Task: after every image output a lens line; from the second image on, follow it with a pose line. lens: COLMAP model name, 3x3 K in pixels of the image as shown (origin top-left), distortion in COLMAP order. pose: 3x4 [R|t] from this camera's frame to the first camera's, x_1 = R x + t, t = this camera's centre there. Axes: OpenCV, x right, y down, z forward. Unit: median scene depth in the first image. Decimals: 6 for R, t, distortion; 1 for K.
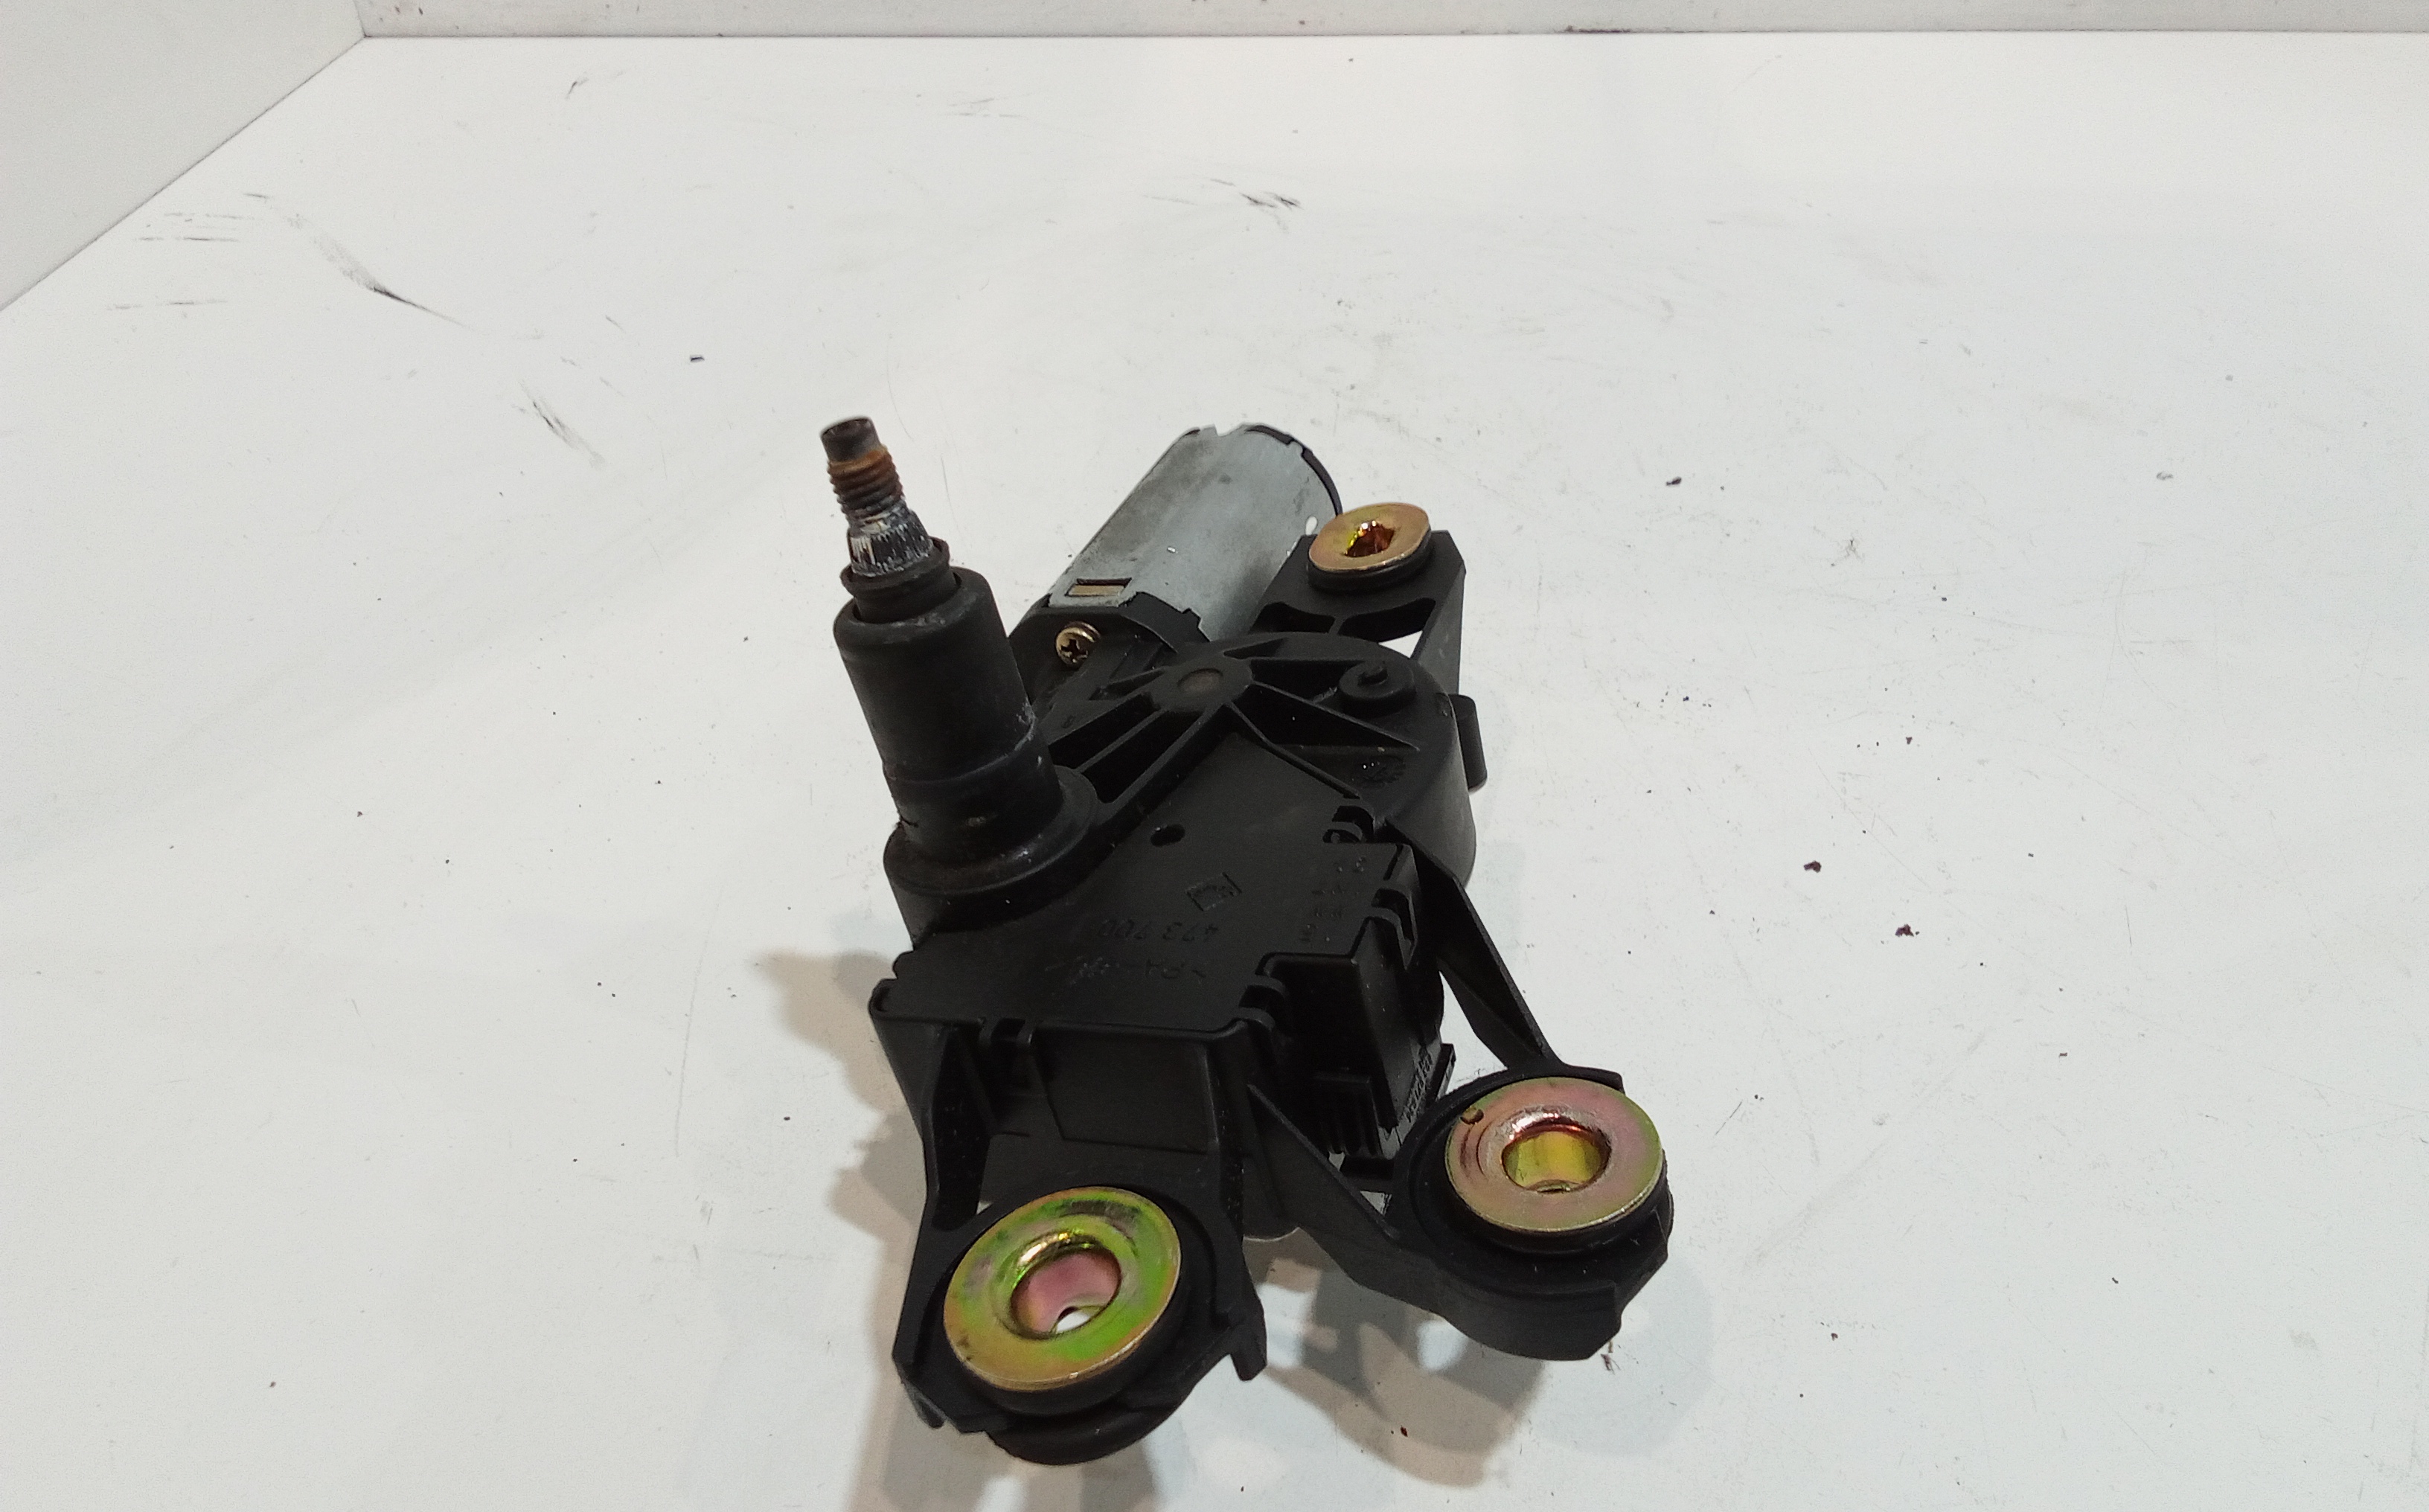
lens RADIAL K [[1772.4, 0, 1217.9], [0, 1772.4, 761.3], [0, 0, 1]] dist [0.052991, -0.081681]
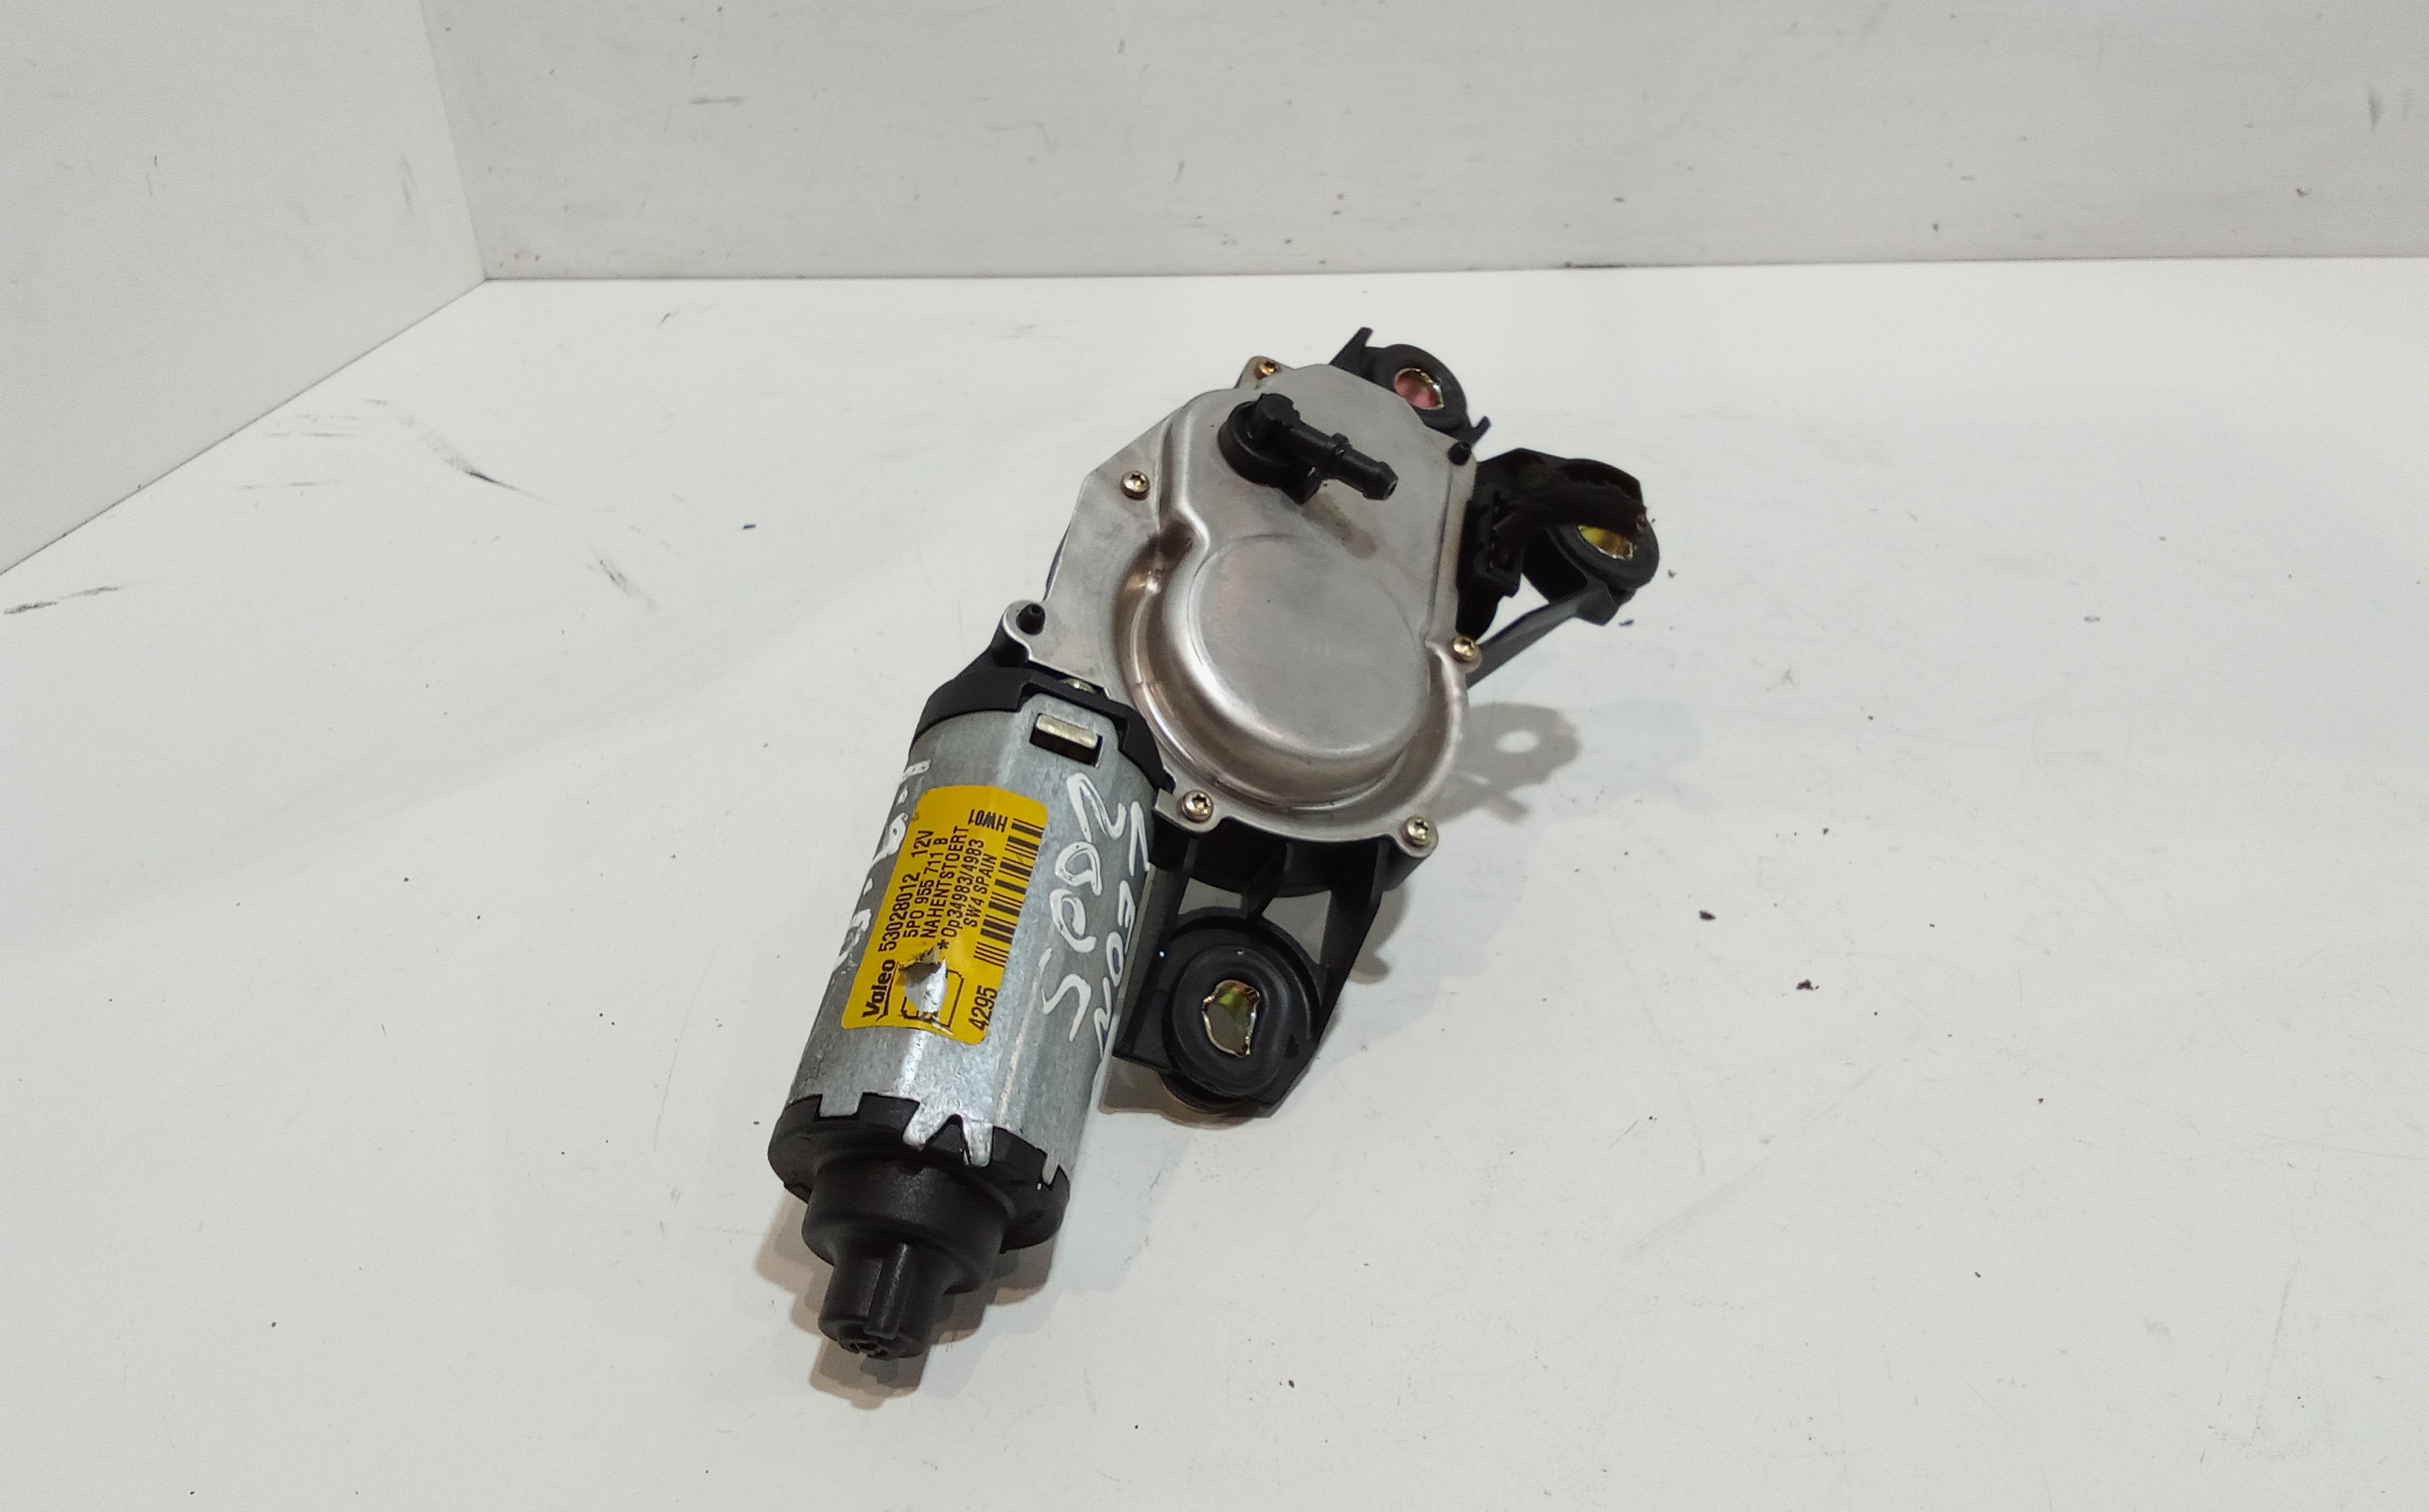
lens RADIAL K [[1772.4, 0, 1206.7], [0, 1772.4, 746.4], [0, 0, 1]] dist [0.052991, -0.081681]
pose [[0.998701, 0.006891, -0.050482, 0.051472], [-0.014612, 0.987930, -0.154211, 0.079785], [0.048810, 0.154749, 0.986747, -0.060122]]
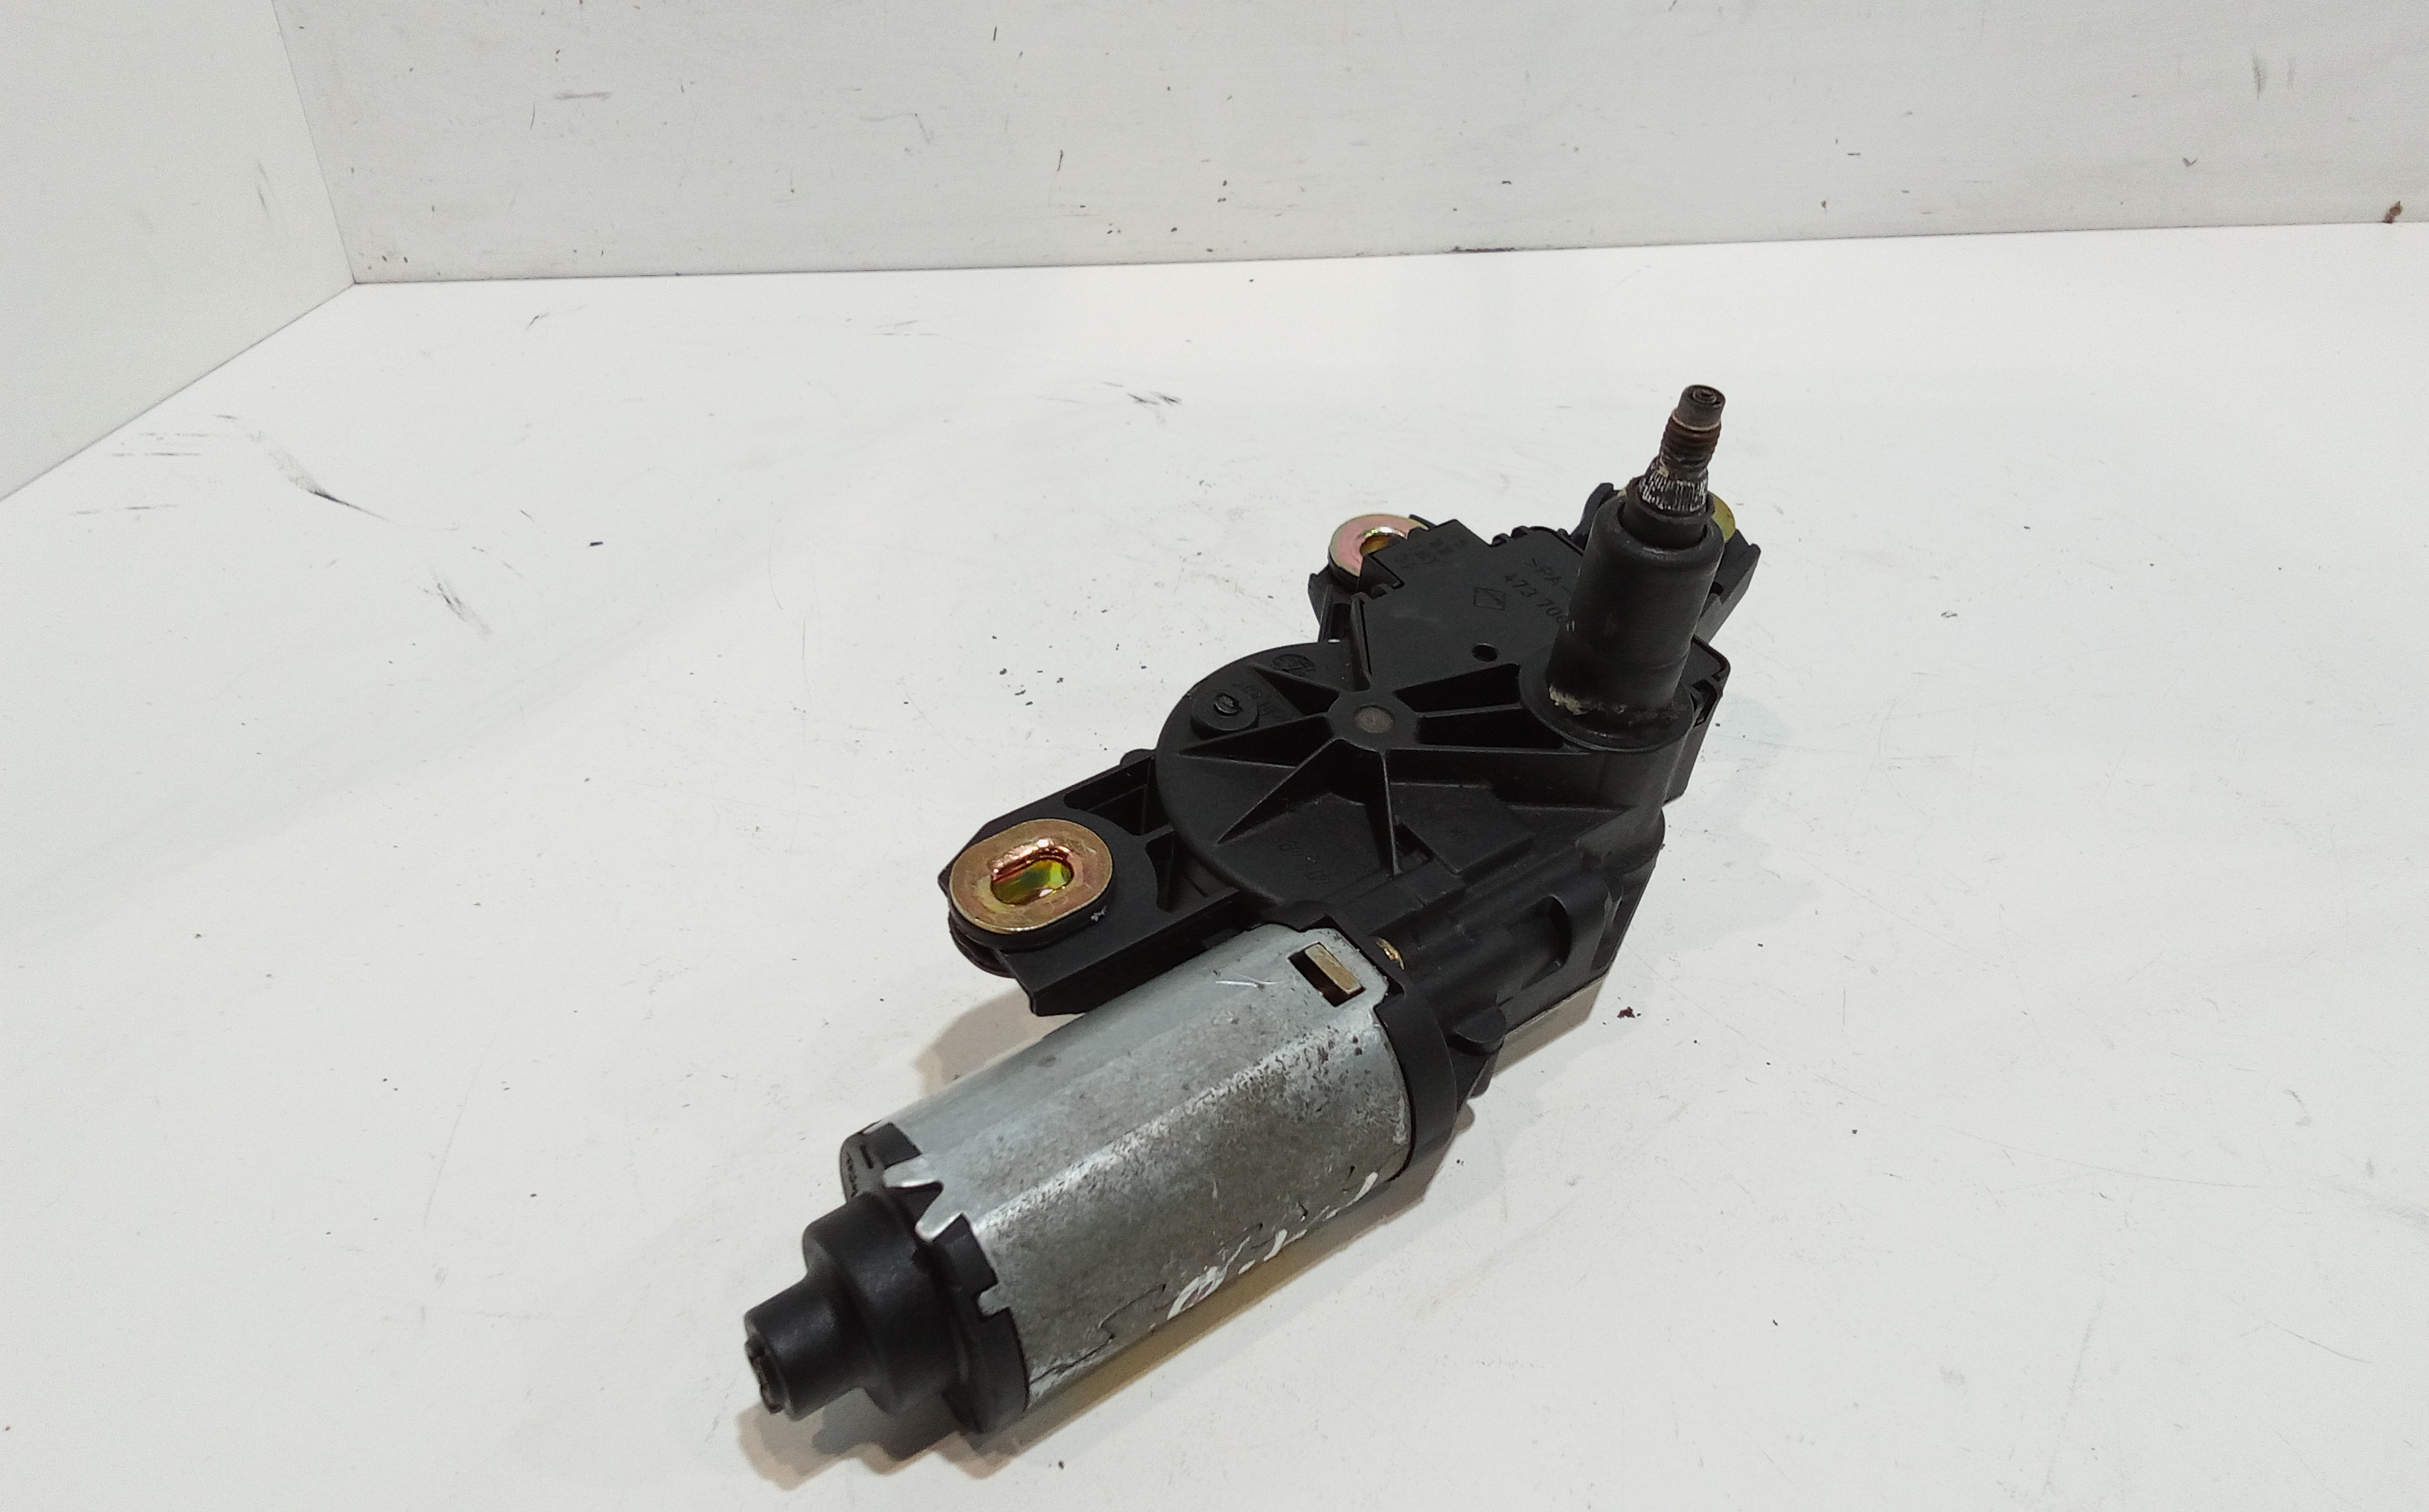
lens RADIAL K [[1772.4, 0, 1207.5], [0, 1772.4, 749.8], [0, 0, 1]] dist [0.052991, -0.081681]
pose [[0.999441, -0.017298, -0.028621, 0.110835], [0.013198, 0.990387, -0.137693, 0.053244], [0.030728, 0.137238, 0.990061, -0.038961]]
